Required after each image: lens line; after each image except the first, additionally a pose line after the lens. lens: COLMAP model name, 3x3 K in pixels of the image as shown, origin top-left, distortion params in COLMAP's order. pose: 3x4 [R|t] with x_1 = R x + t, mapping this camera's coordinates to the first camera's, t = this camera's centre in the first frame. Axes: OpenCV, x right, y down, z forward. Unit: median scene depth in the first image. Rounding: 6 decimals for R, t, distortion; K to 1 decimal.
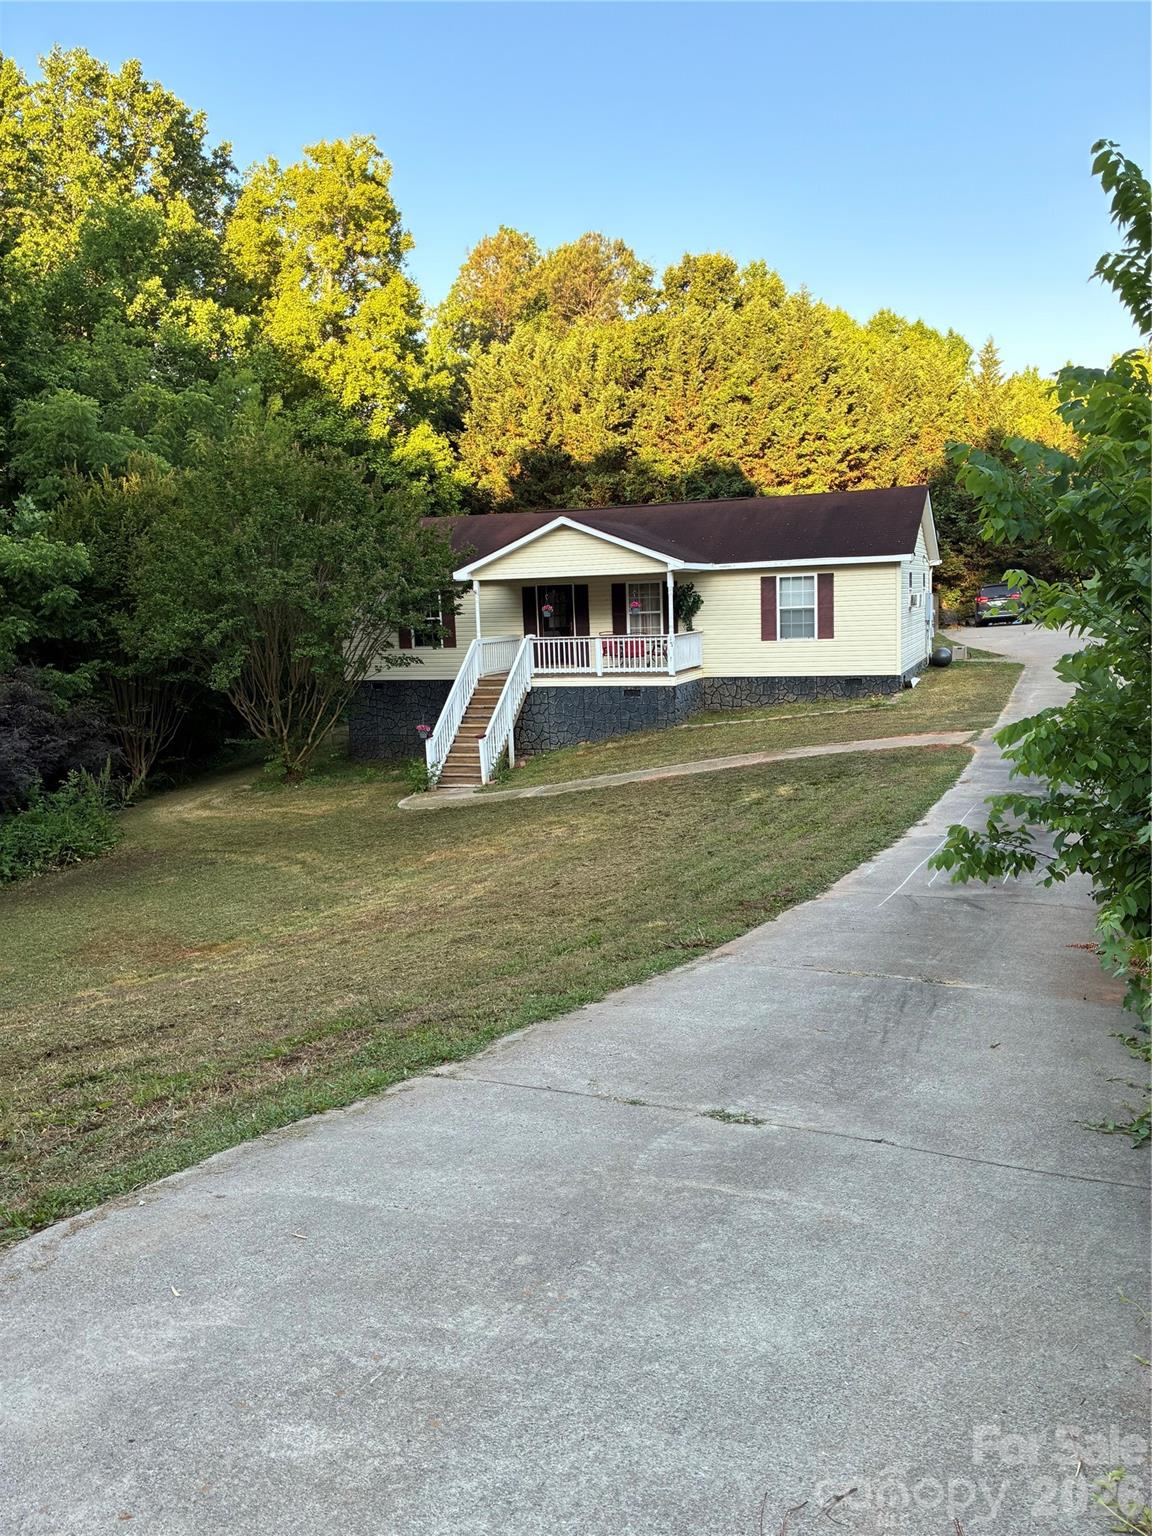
lens RADIAL K [[1164.9, 0, 576.0], [0, 1164.9, 768.0], [0, 0, 1]] dist [0.057697, -0.054772]
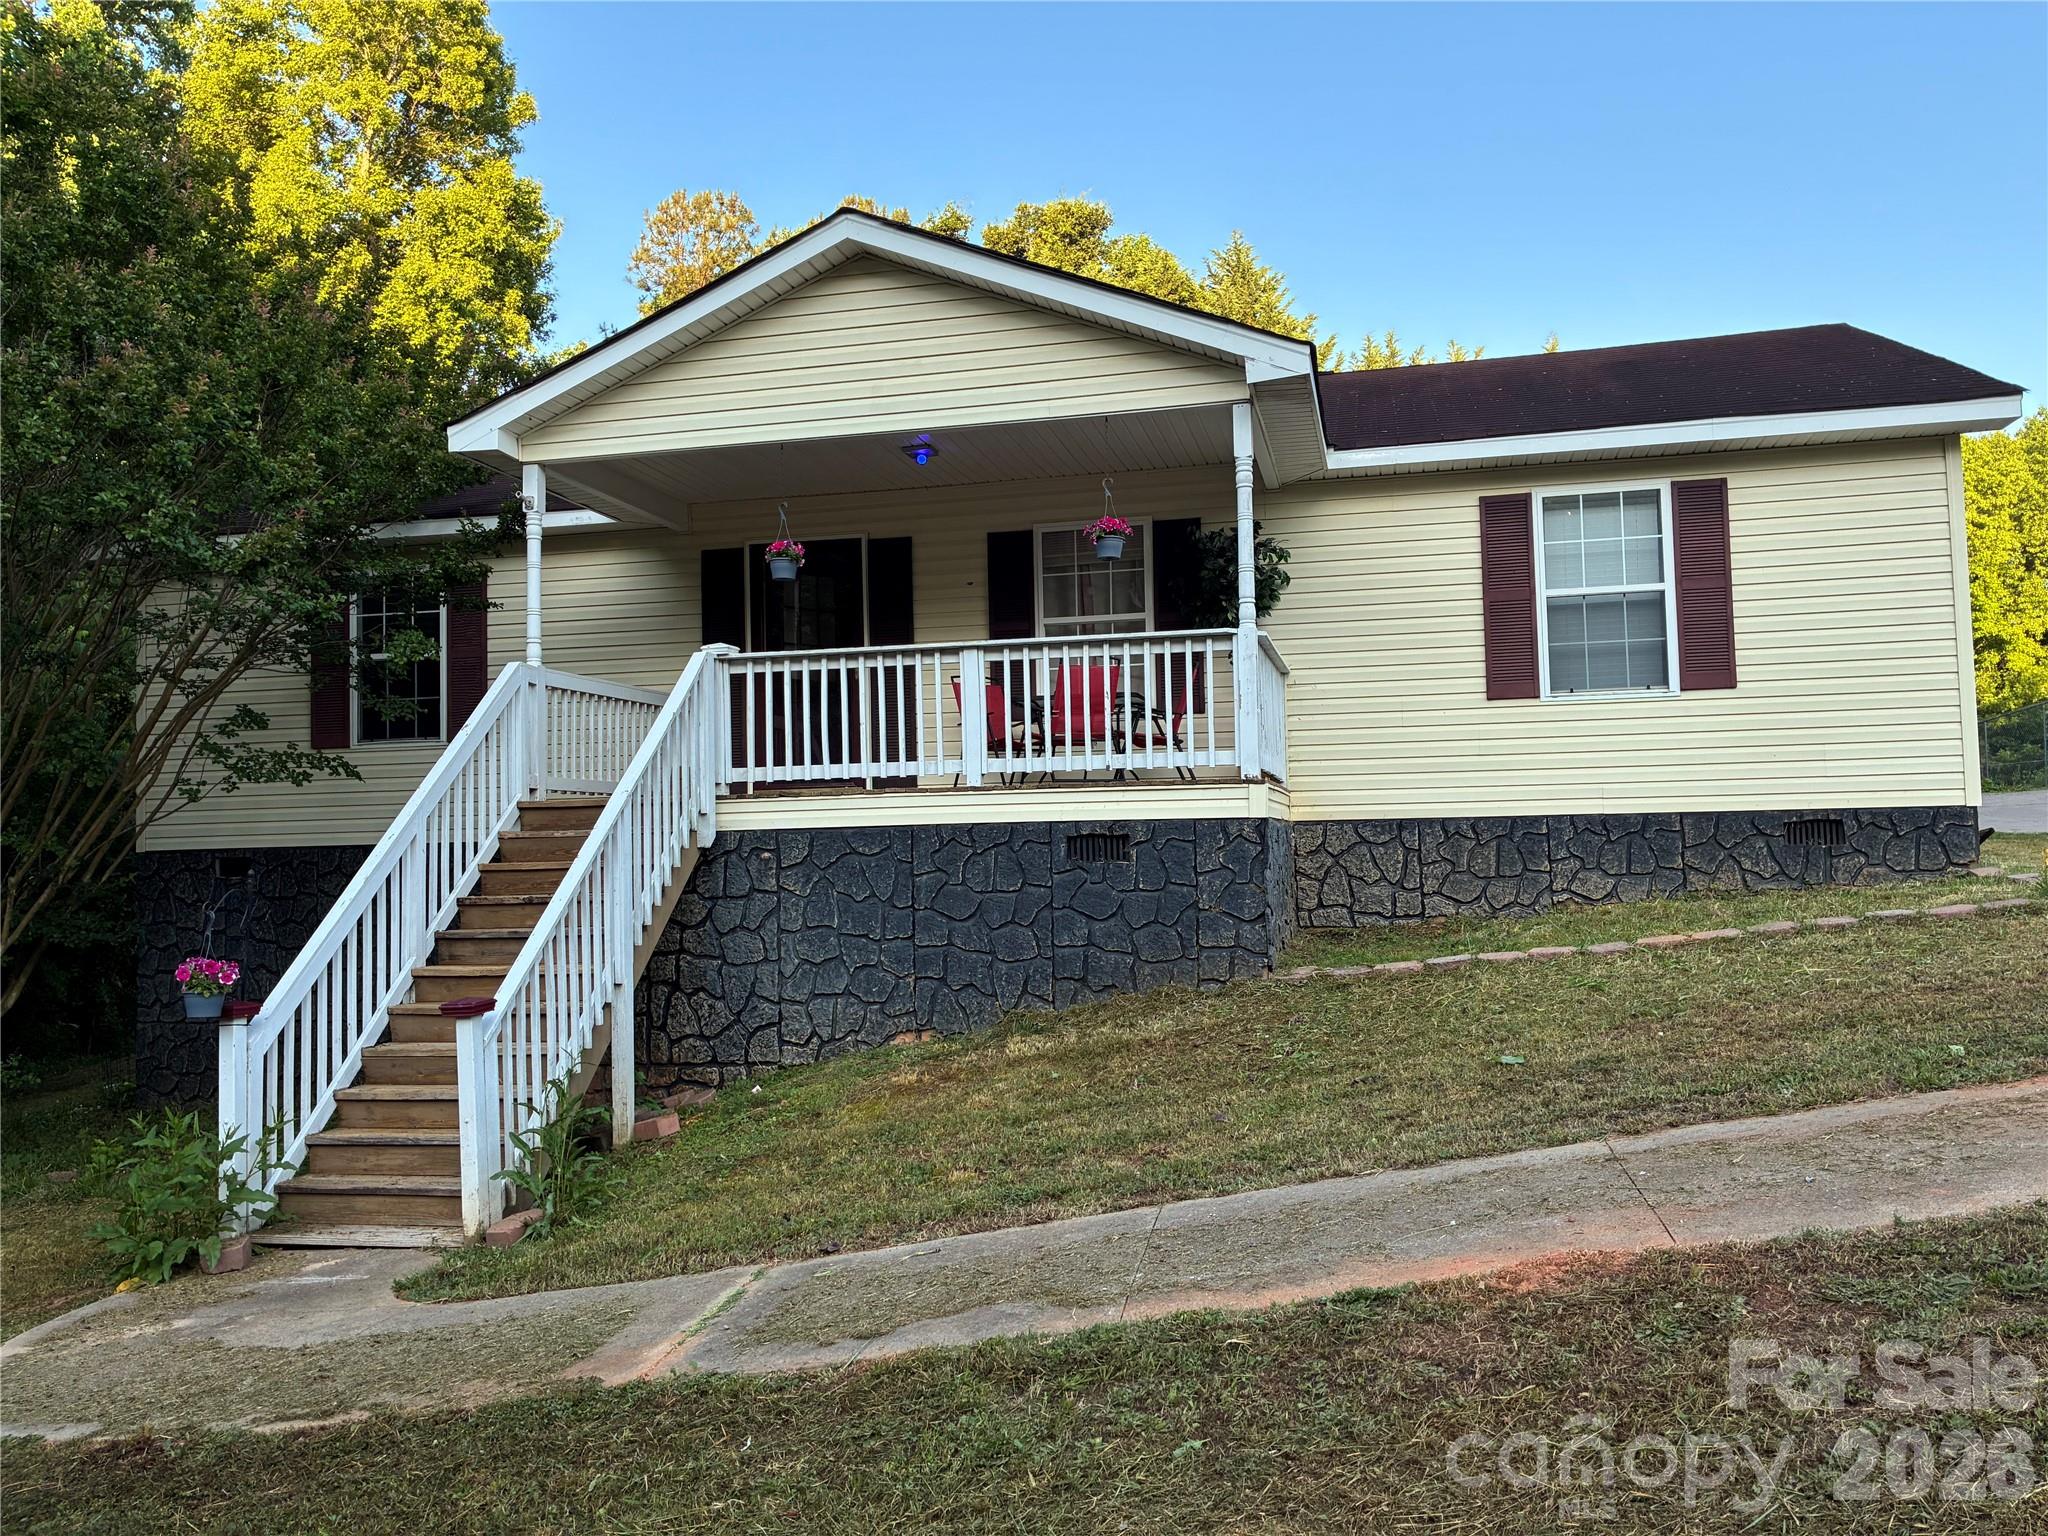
lens RADIAL K [[1553.2, 0, 1038.8], [0, 1553.2, 776.7], [0, 0, 1]] dist [0.057697, -0.054772]
pose [[0.988502, 0.022733, 0.149488, -0.018807], [0.006145, 0.981778, -0.189934, -0.012418], [-0.151082, 0.188669, 0.970350, 0.635953]]
